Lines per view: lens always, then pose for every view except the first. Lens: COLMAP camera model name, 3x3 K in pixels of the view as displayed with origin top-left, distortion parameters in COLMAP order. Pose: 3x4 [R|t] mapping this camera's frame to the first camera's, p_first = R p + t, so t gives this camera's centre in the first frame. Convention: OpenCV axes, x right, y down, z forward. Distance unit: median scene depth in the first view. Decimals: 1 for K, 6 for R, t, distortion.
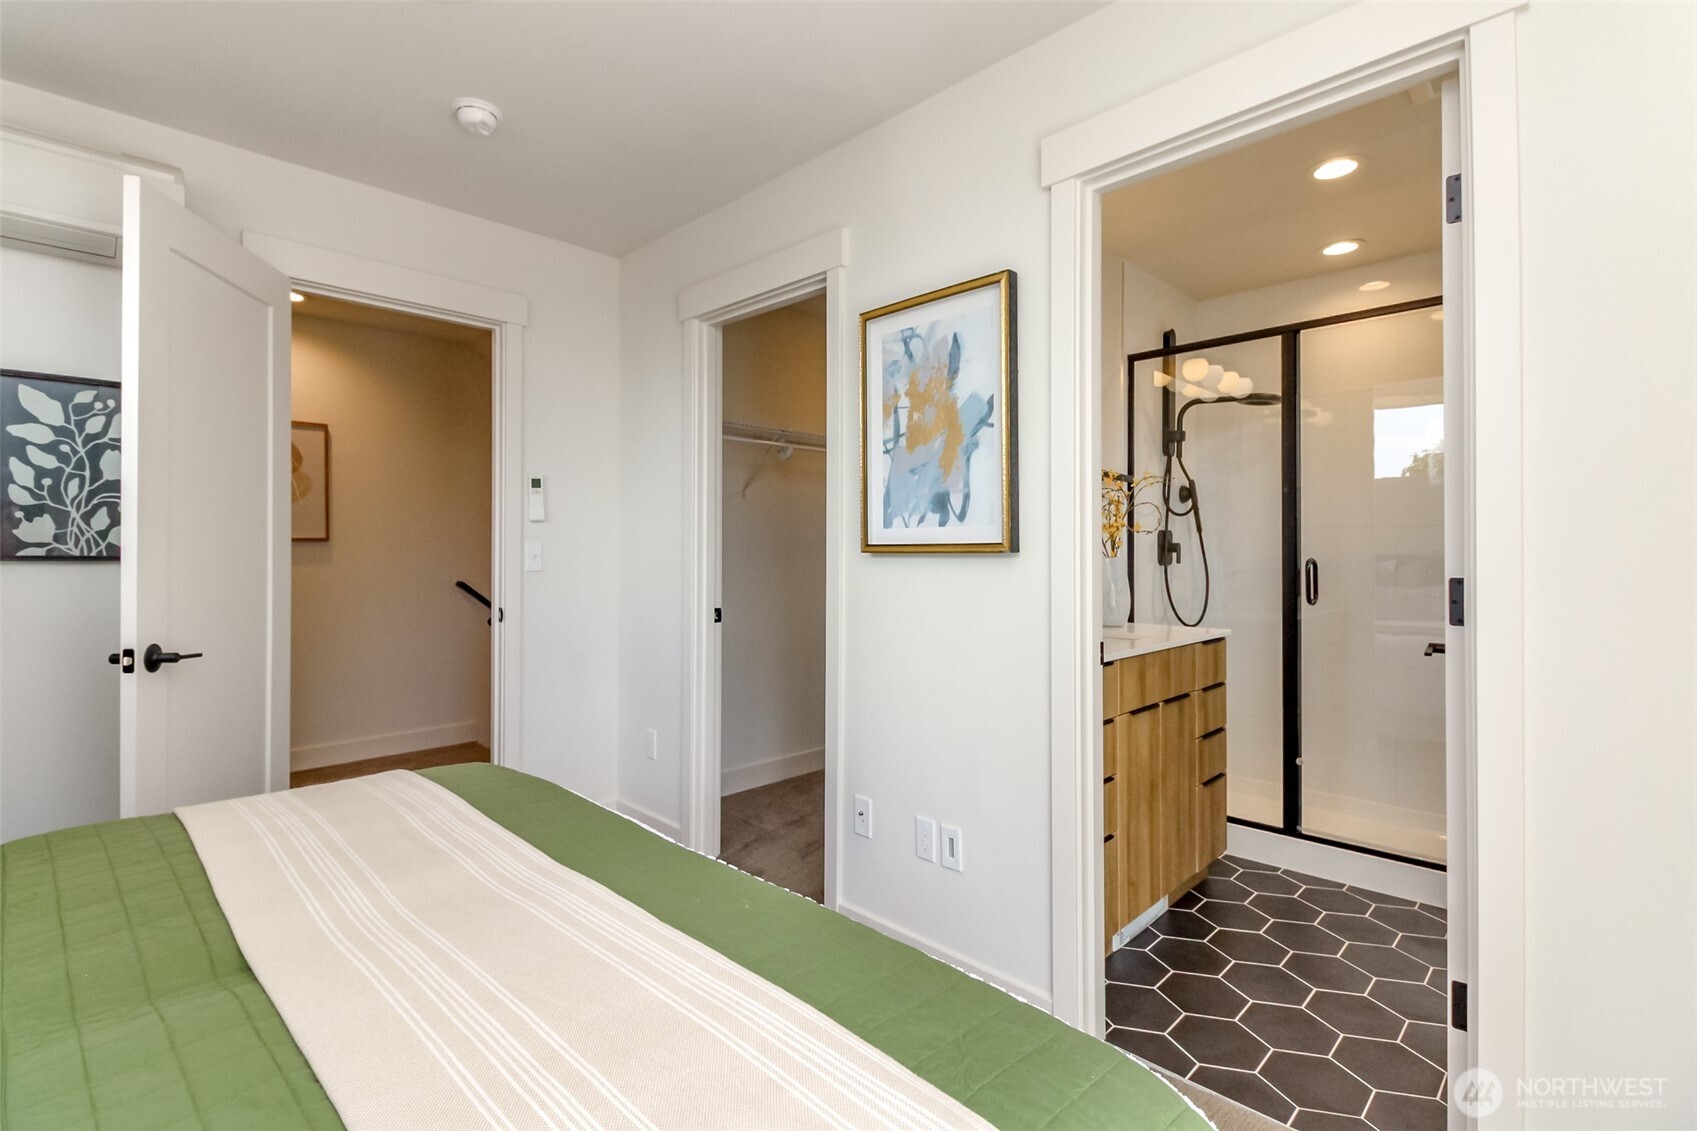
lens RADIAL K [[781.6, 0, 848.3], [0, 781.6, 554.7], [0, 0, 1]] dist [0.002237, 0.000215]
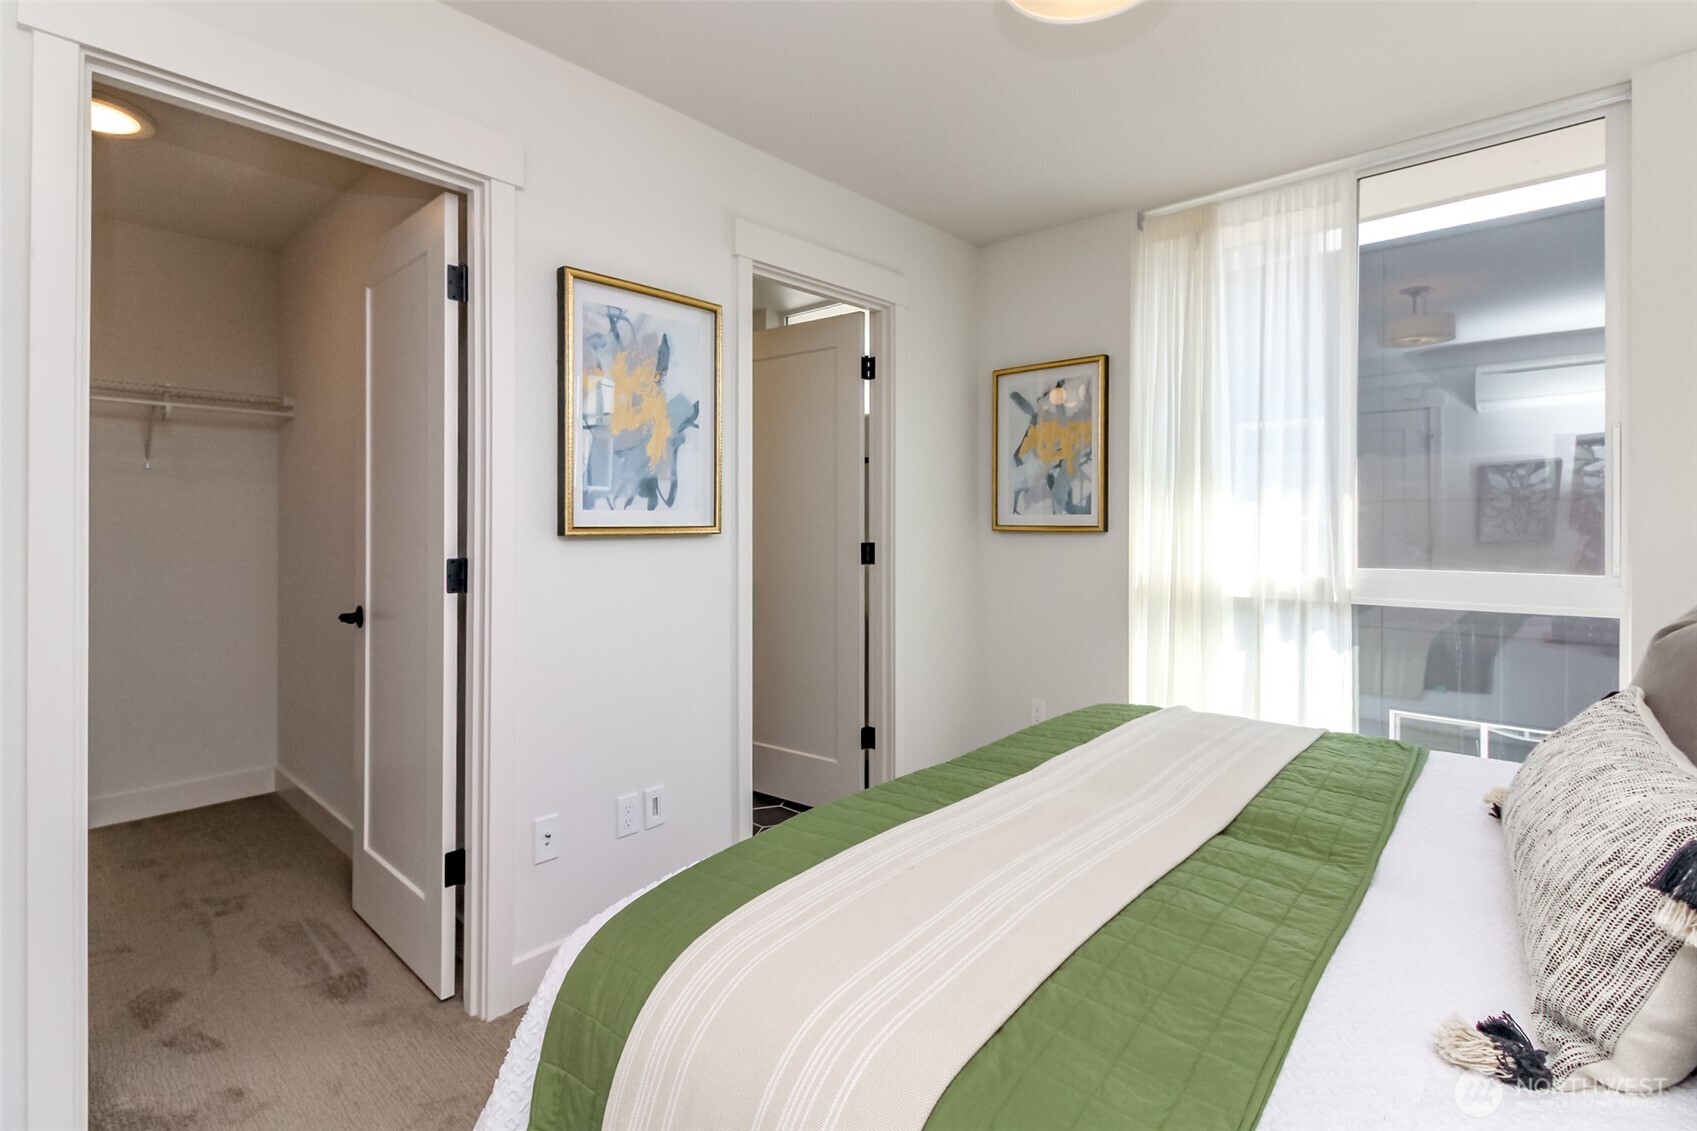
lens RADIAL K [[781.6, 0, 854.4], [0, 781.6, 541.7], [0, 0, 1]] dist [0.002237, 0.000215]
pose [[-0.034620, -0.022347, 0.999151, -0.954989], [0.003335, 0.999742, 0.022476, -0.016230], [-0.999395, 0.004111, -0.034537, 0.759860]]
